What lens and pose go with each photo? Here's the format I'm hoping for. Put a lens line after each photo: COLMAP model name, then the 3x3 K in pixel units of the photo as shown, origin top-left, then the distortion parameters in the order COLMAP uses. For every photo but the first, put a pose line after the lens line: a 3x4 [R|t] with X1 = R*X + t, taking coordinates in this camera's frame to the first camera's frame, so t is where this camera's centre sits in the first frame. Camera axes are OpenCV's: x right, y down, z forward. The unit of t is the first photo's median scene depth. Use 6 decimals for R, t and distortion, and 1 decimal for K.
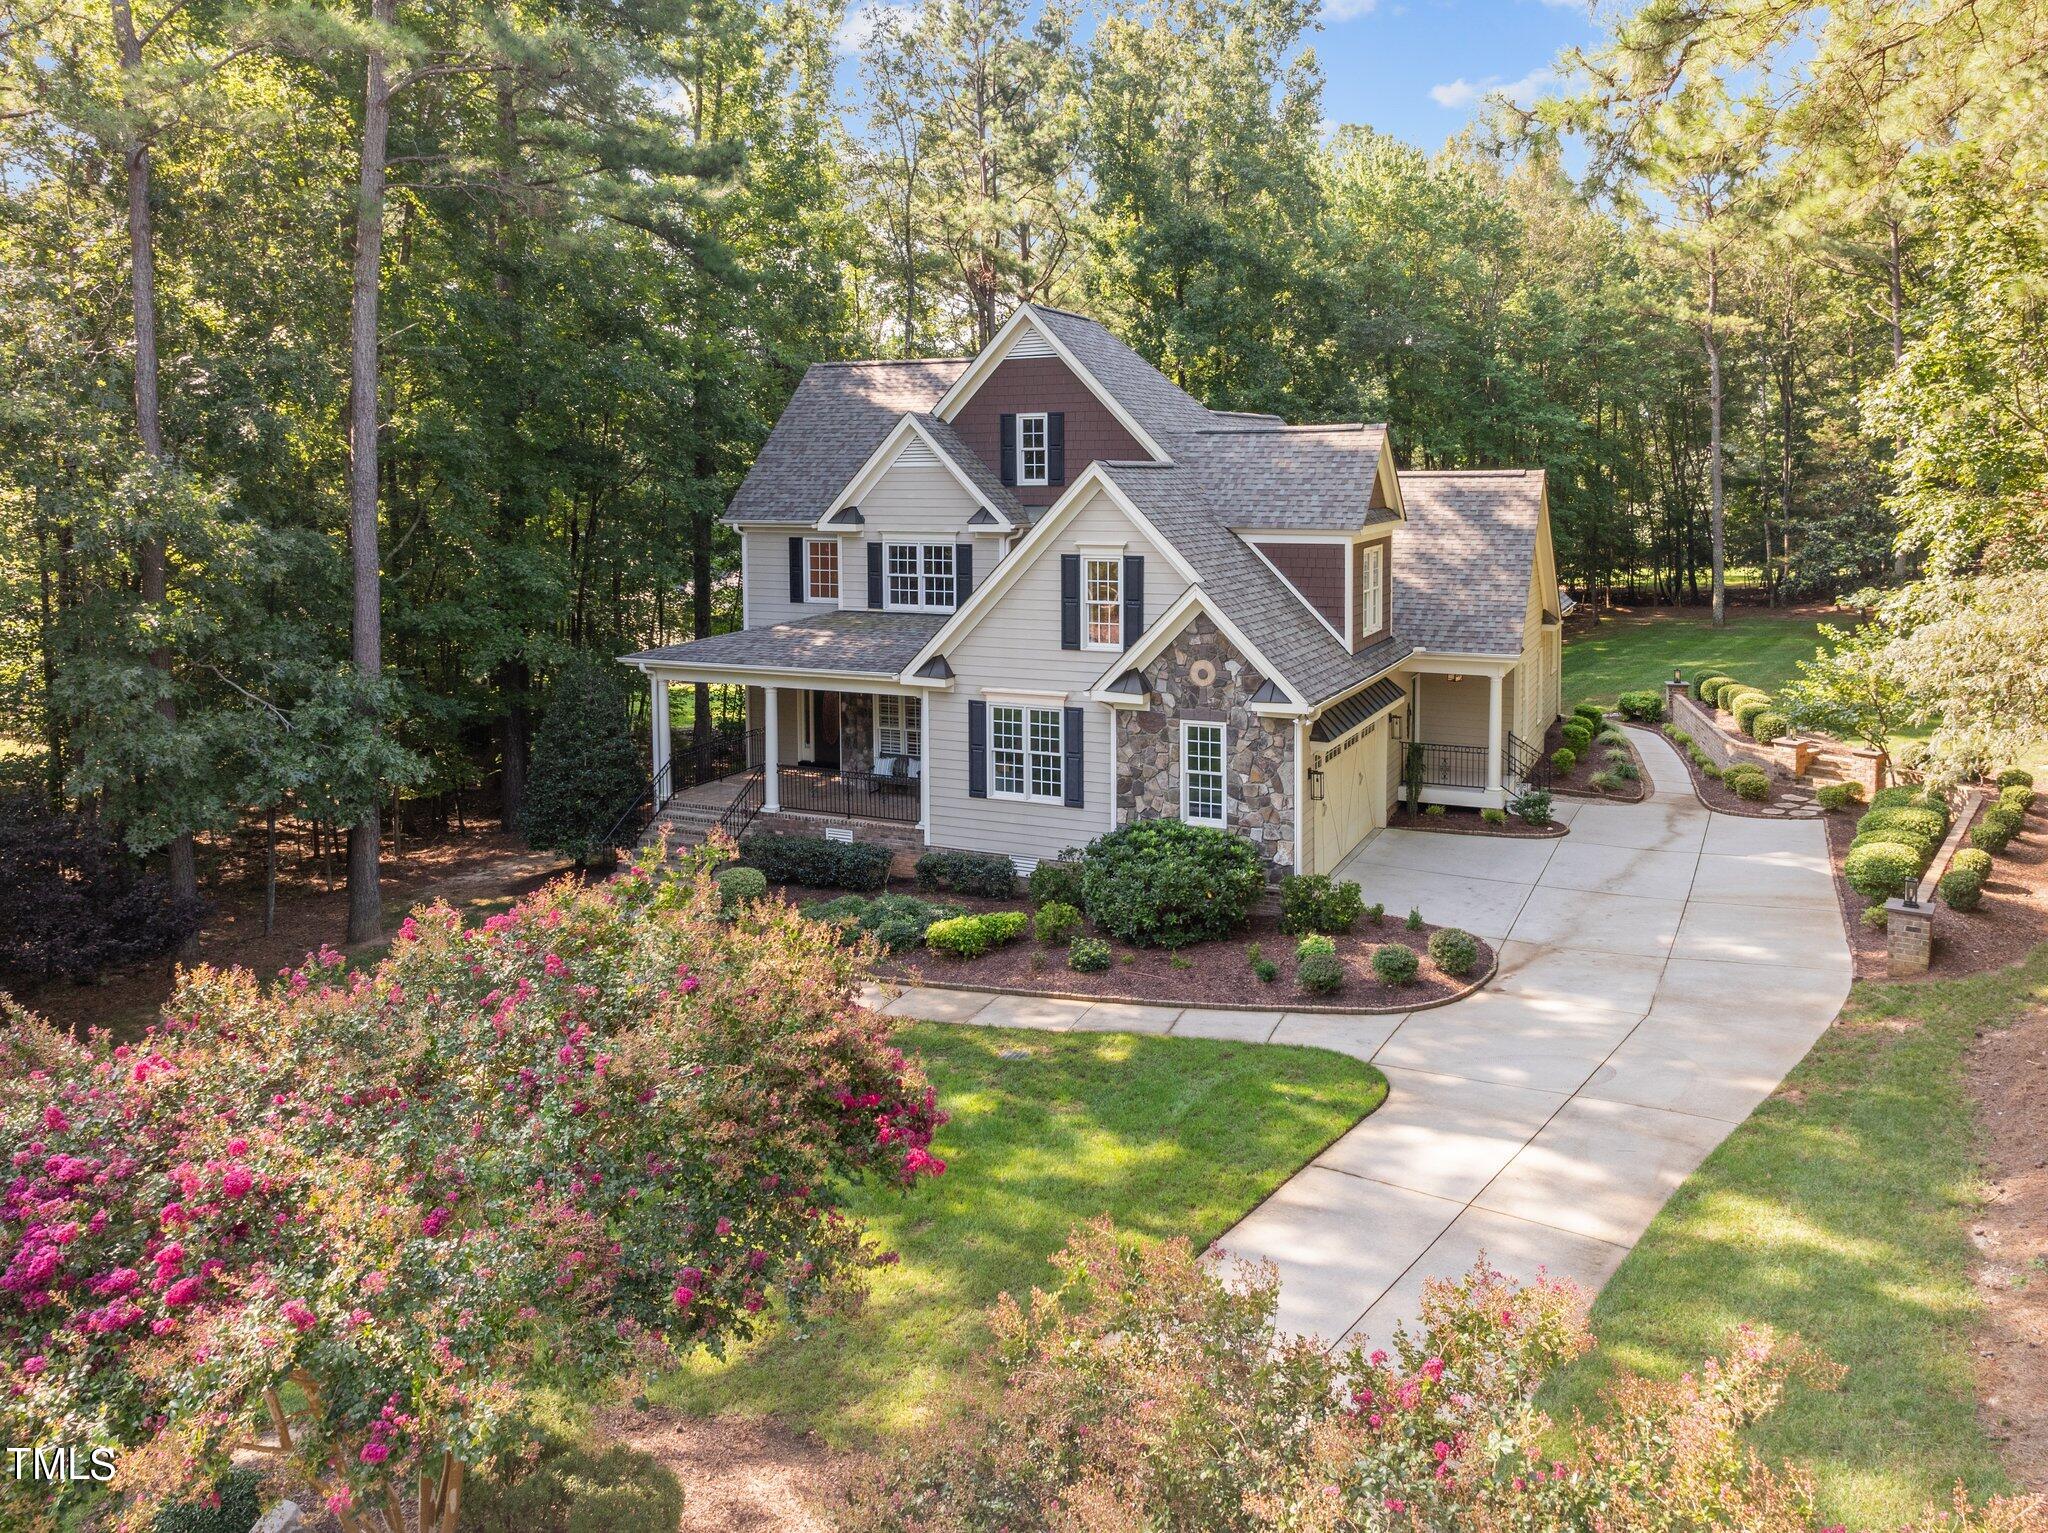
lens RADIAL K [[1432.7, 0, 1028.1], [0, 1432.7, 755.8], [0, 0, 1]] dist [-0.004729, -0.000123]
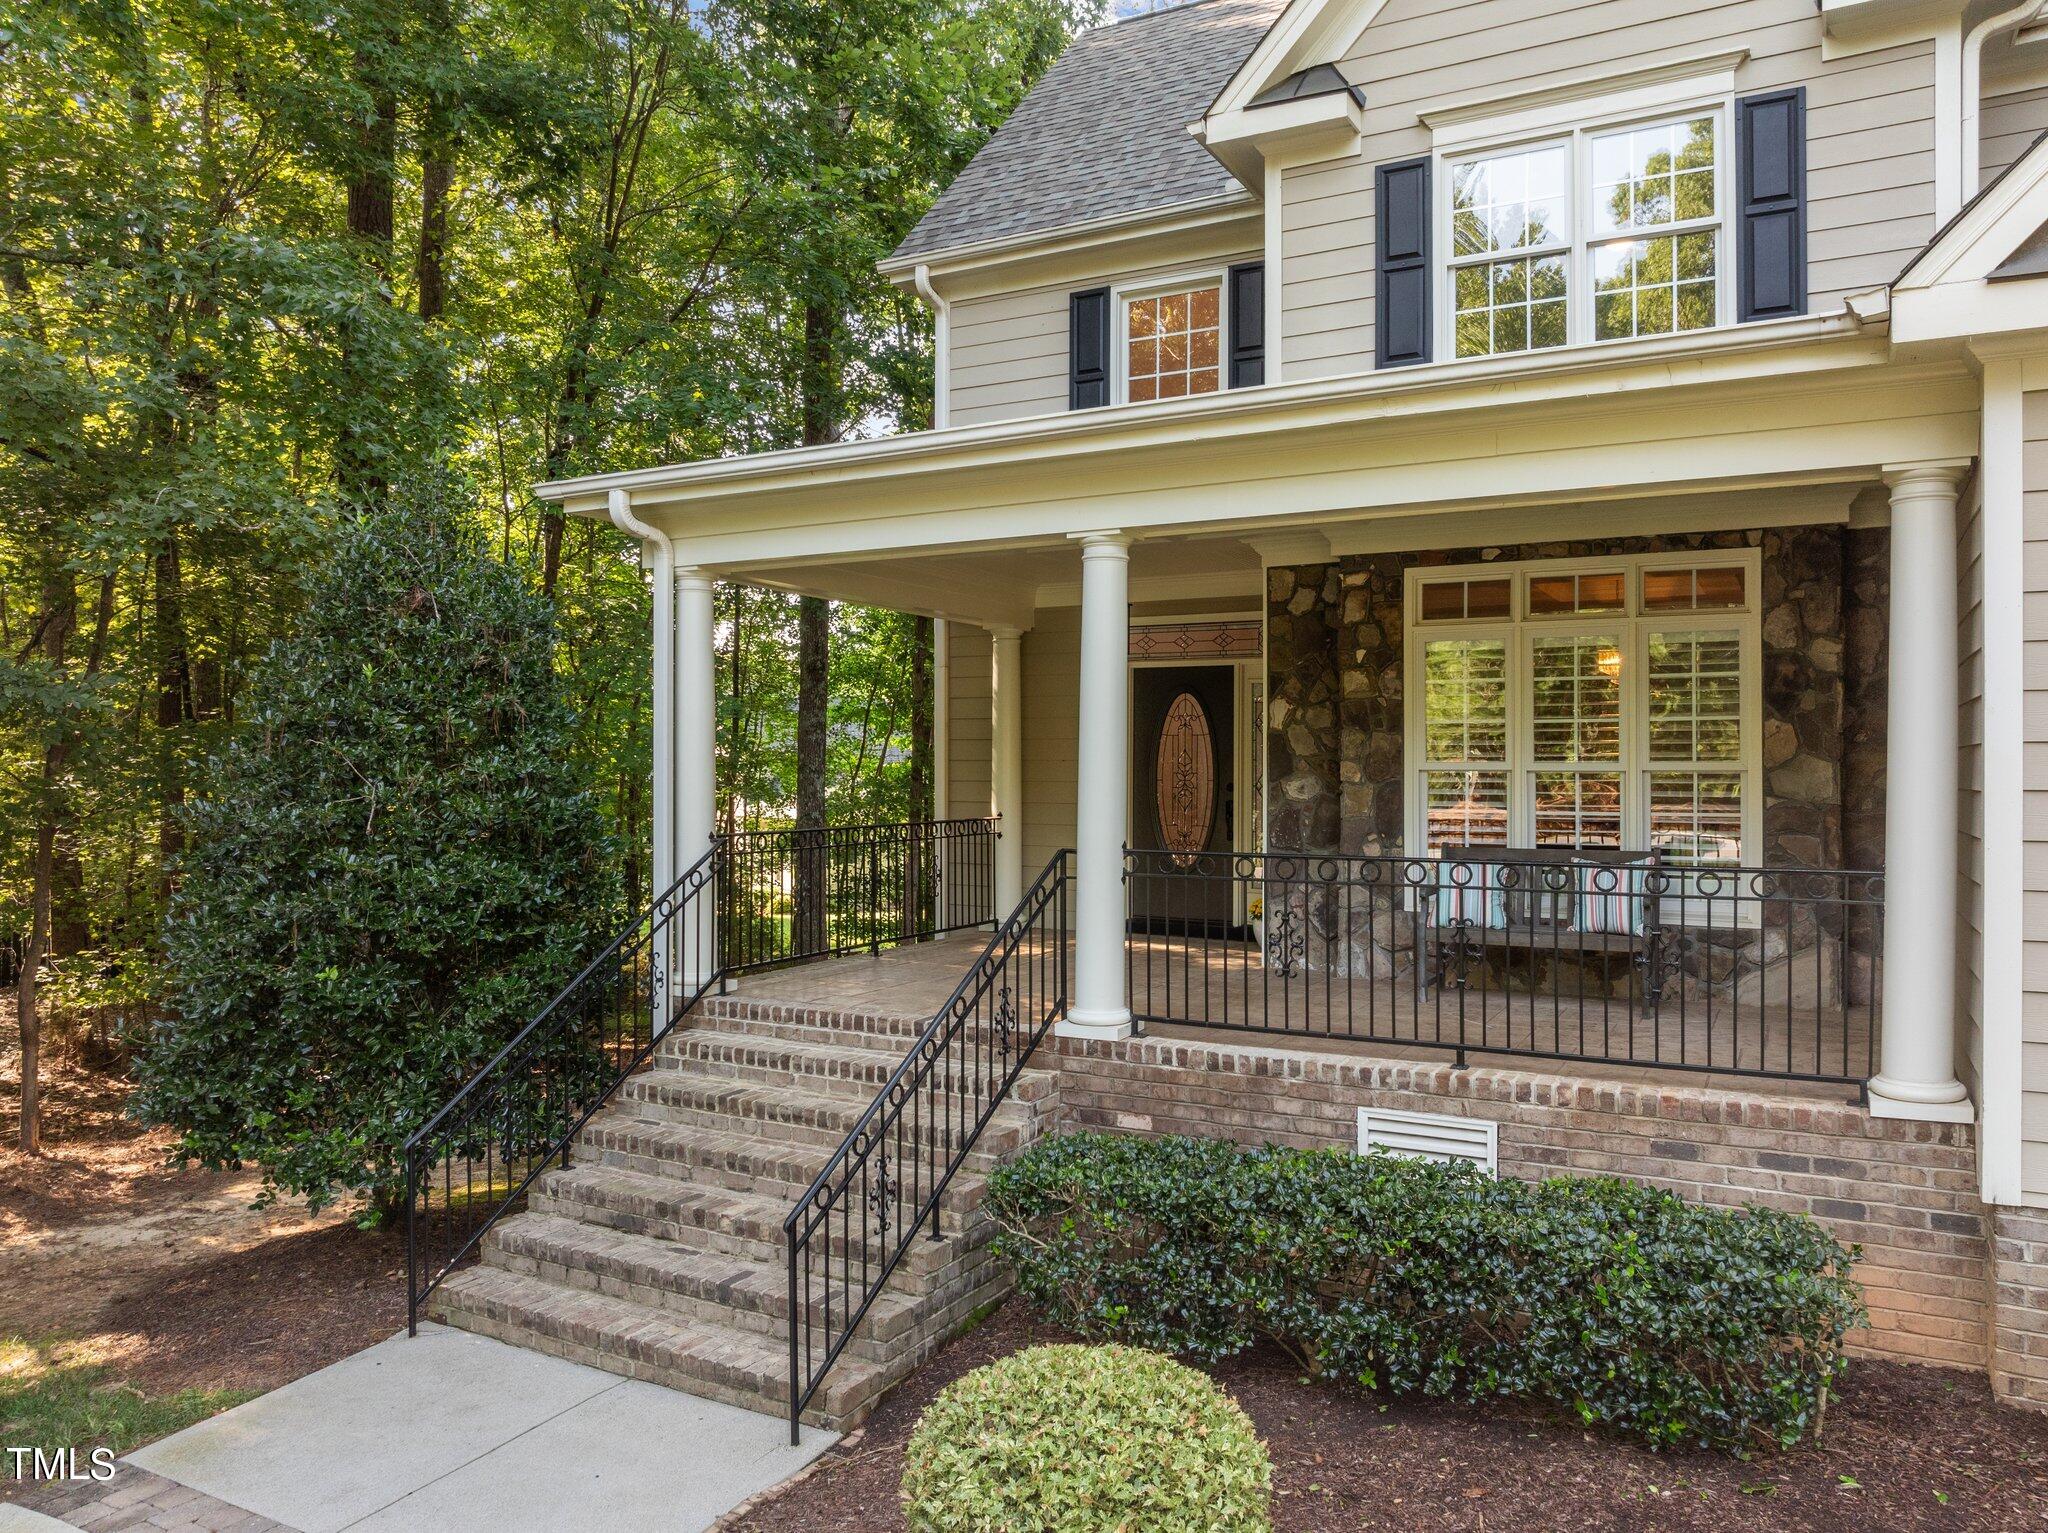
lens RADIAL K [[1446.6, 0, 987.7], [0, 1446.6, 753.9], [0, 0, 1]] dist [-0.032150, -0.004621]
pose [[0.997281, 0.000928, -0.073683, -0.202803], [-0.014736, 0.982234, -0.187081, 0.042742], [0.072200, 0.187658, 0.979577, 0.834792]]
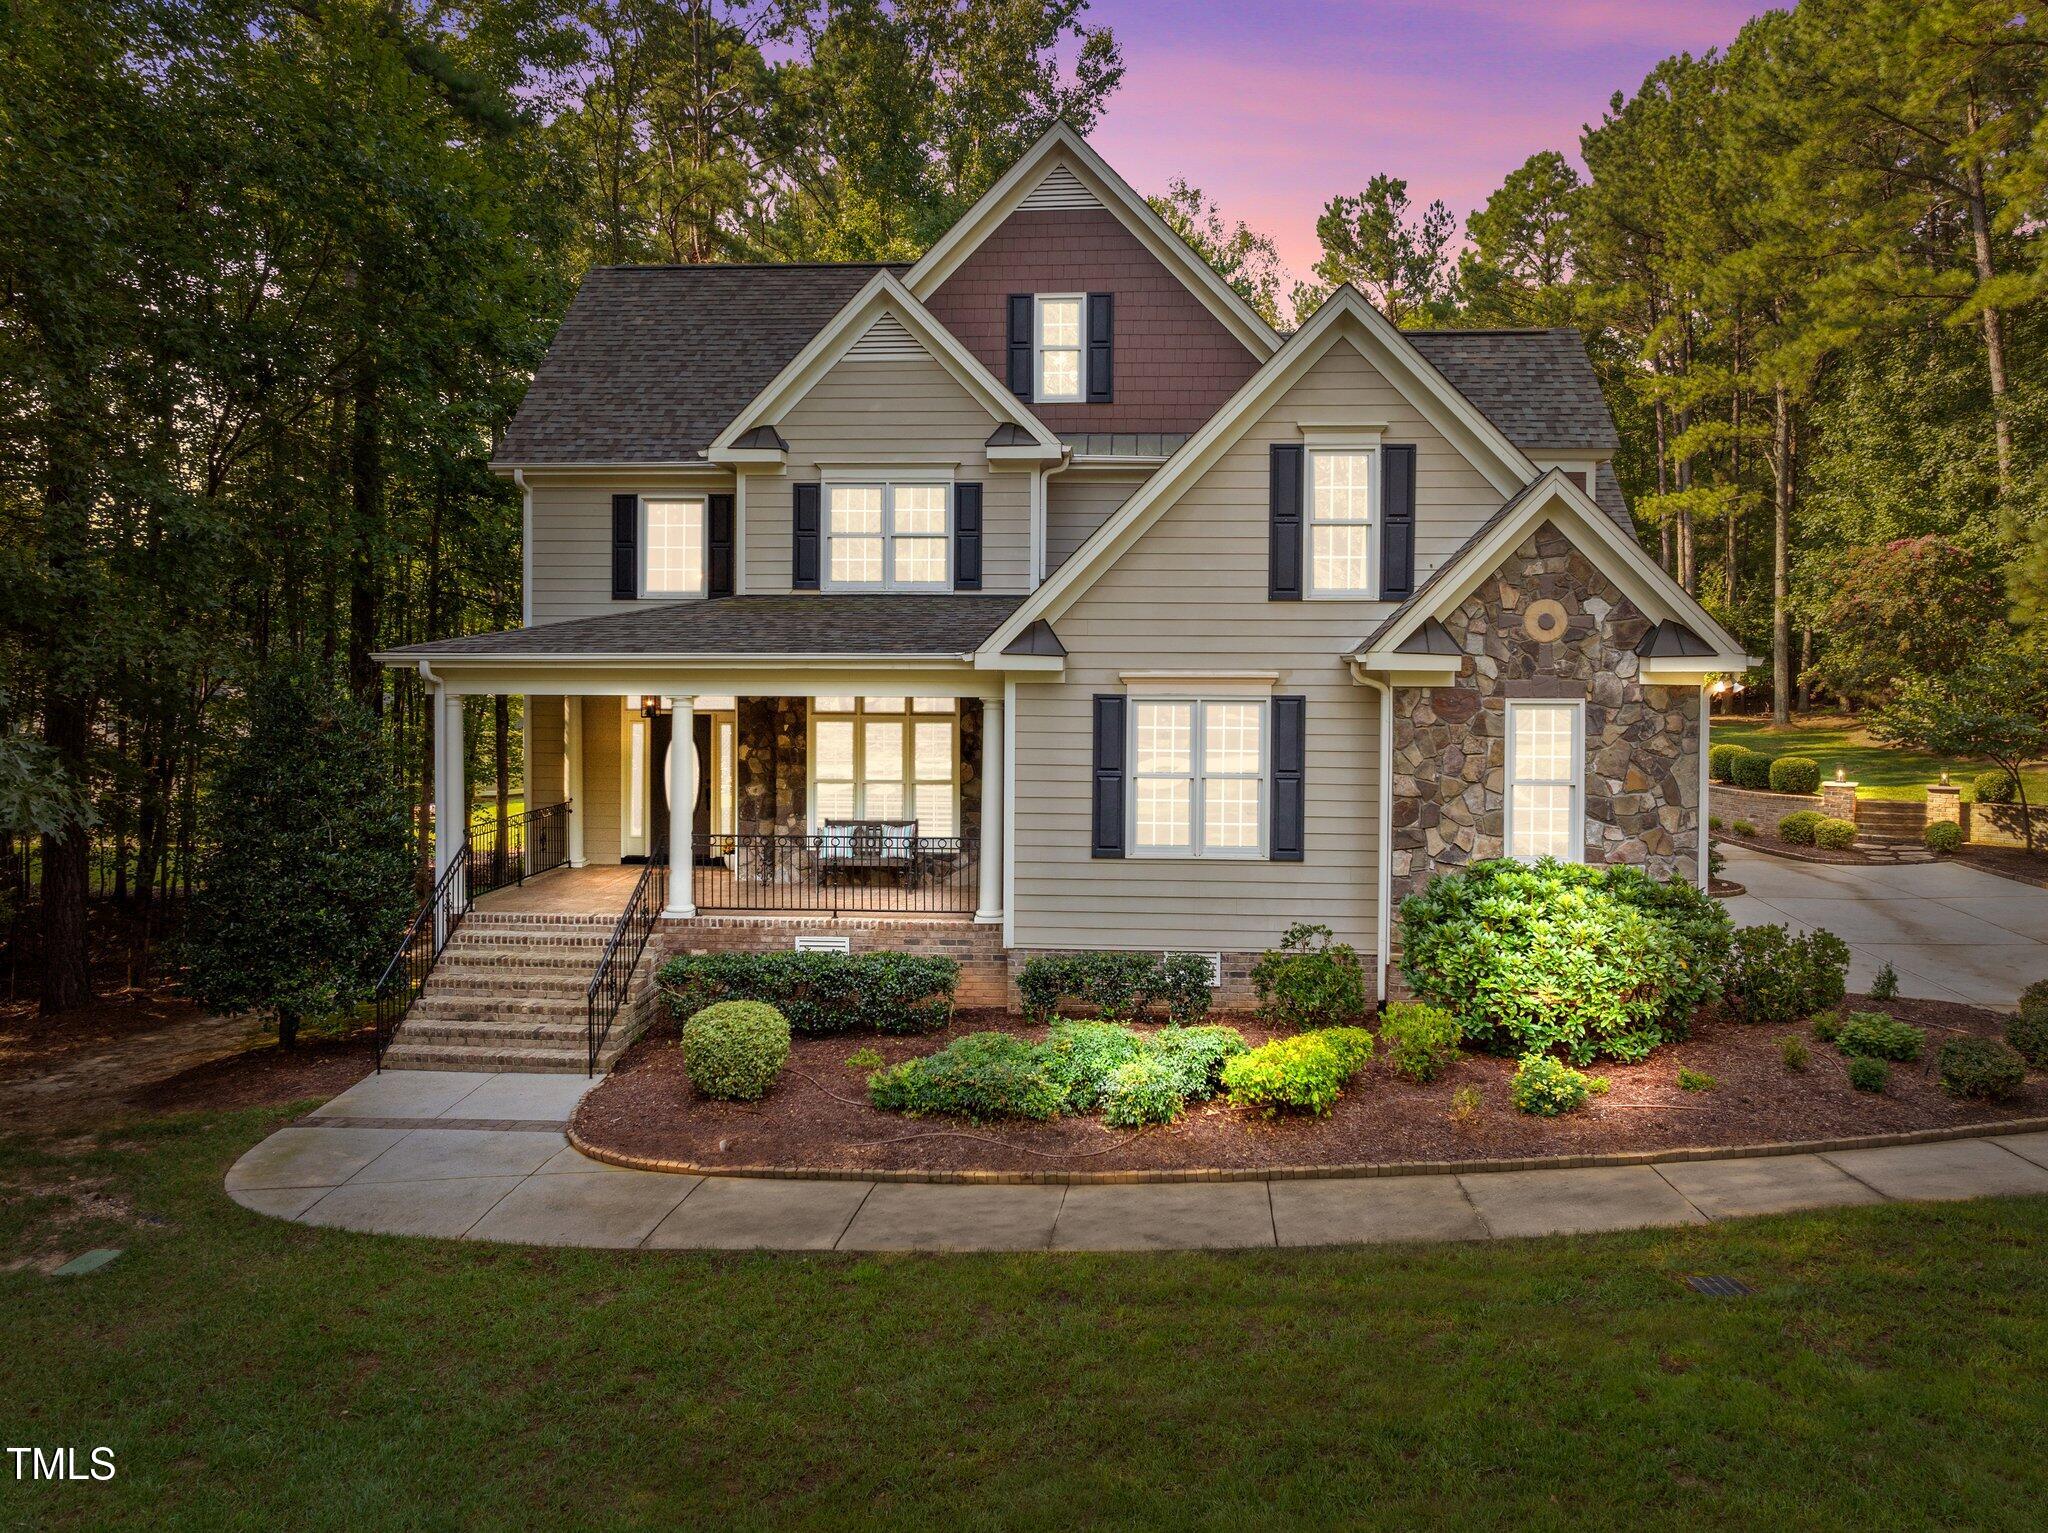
lens RADIAL K [[1403.4, 0, 1012.2], [0, 1403.4, 771.1], [0, 0, 1]] dist [-0.010794, -0.001941]
pose [[0.929189, -0.019266, 0.369102, -0.295105], [0.059294, 0.993476, -0.097412, 0.048940], [-0.364818, 0.112399, 0.924270, 0.483755]]
